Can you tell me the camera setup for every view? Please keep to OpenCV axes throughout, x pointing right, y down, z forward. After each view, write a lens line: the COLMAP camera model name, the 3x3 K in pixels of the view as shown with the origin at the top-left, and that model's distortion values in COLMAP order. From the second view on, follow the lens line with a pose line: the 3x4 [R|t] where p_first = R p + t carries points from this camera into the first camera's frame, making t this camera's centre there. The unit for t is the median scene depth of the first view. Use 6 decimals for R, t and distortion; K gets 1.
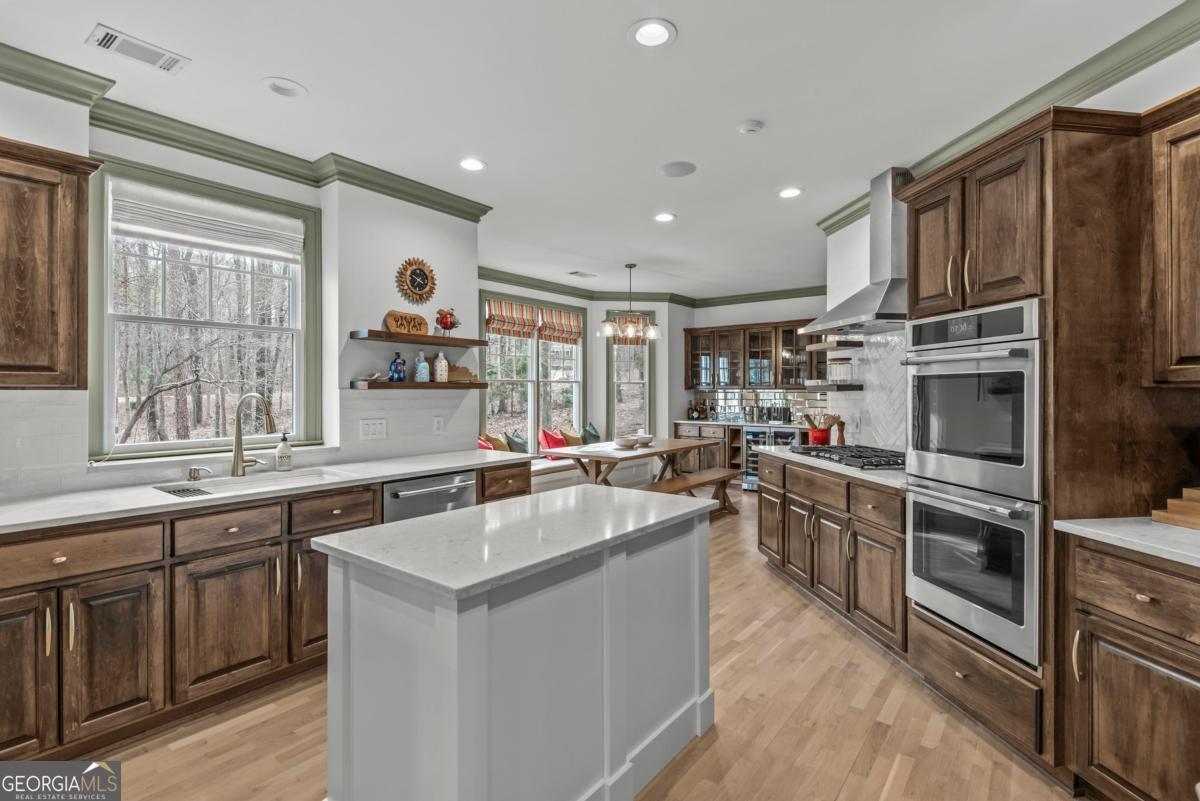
lens RADIAL K [[541.7, 0, 575.4], [0, 541.7, 377.9], [0, 0, 1]] dist [-0.001884, -0.001065]
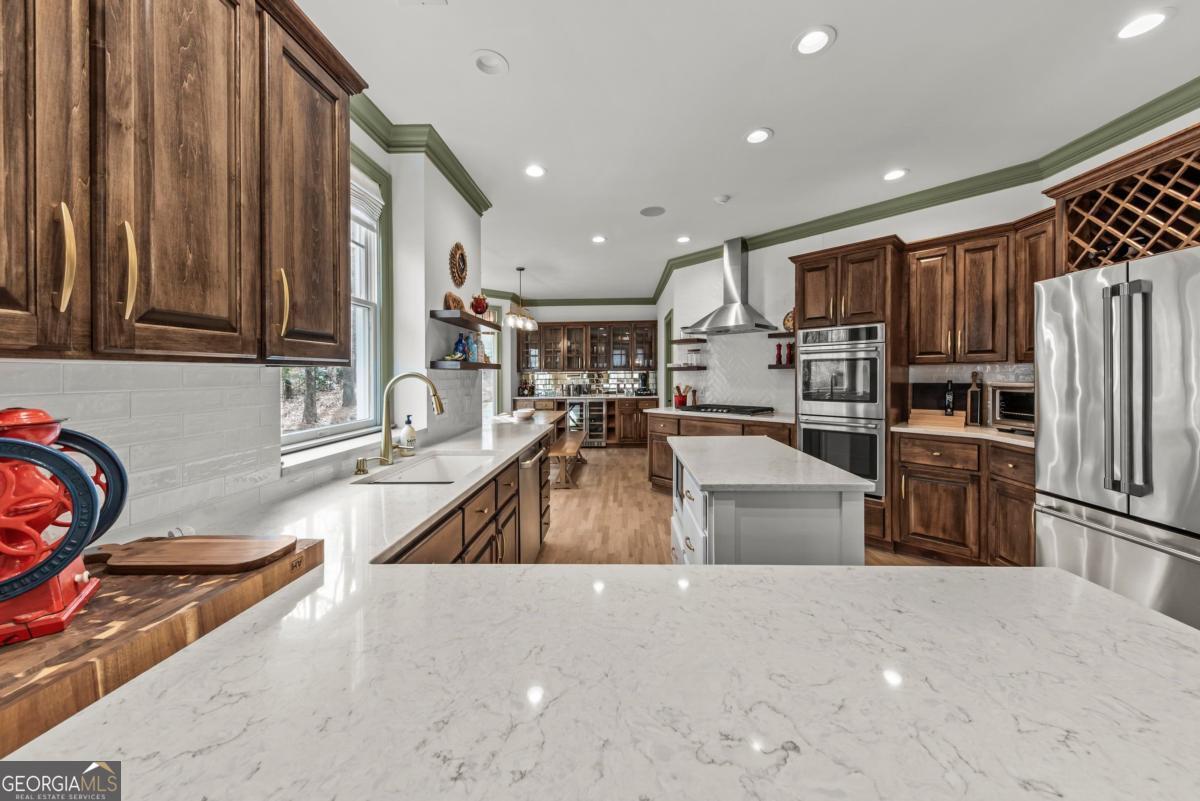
lens RADIAL K [[439.4, 0, 630.2], [0, 439.4, 367.1], [0, 0, 1]] dist [0.008761, 0.000061]
pose [[0.795355, -0.000933, 0.606143, -0.872781], [-0.003509, 0.999975, 0.006144, 0.015726], [-0.606134, -0.007013, 0.795332, 0.207751]]
